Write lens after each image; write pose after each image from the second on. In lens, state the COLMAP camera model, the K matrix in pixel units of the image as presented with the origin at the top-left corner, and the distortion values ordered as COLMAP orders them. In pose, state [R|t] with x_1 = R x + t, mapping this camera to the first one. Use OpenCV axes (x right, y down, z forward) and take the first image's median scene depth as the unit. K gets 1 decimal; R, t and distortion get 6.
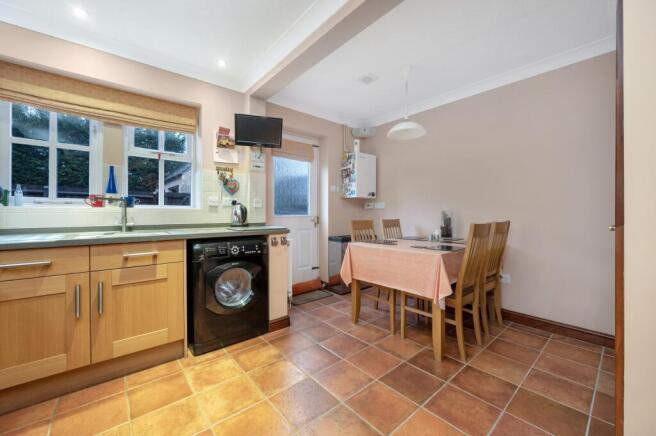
lens RADIAL K [[261.5, 0, 328.0], [0, 261.5, 218.0], [0, 0, 1]] dist [-0.000549, -0.000054]
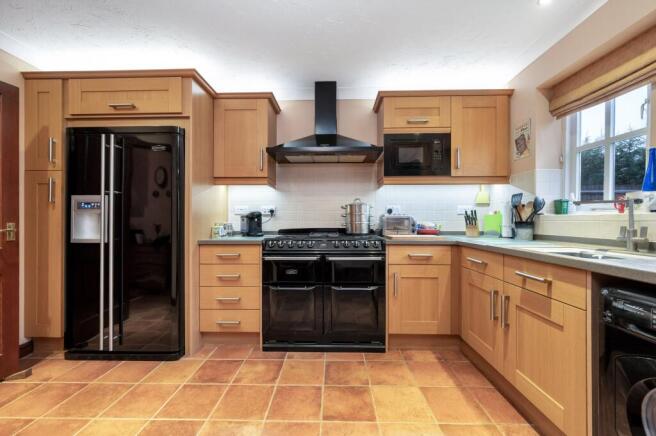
lens RADIAL K [[261.5, 0, 328.0], [0, 261.5, 218.0], [0, 0, 1]] dist [-0.000549, -0.000054]
pose [[-0.669127, -0.000290, -0.743148, 0.241753], [-0.010785, 0.999898, 0.009320, -0.031871], [0.743070, 0.014252, -0.669062, 1.086268]]
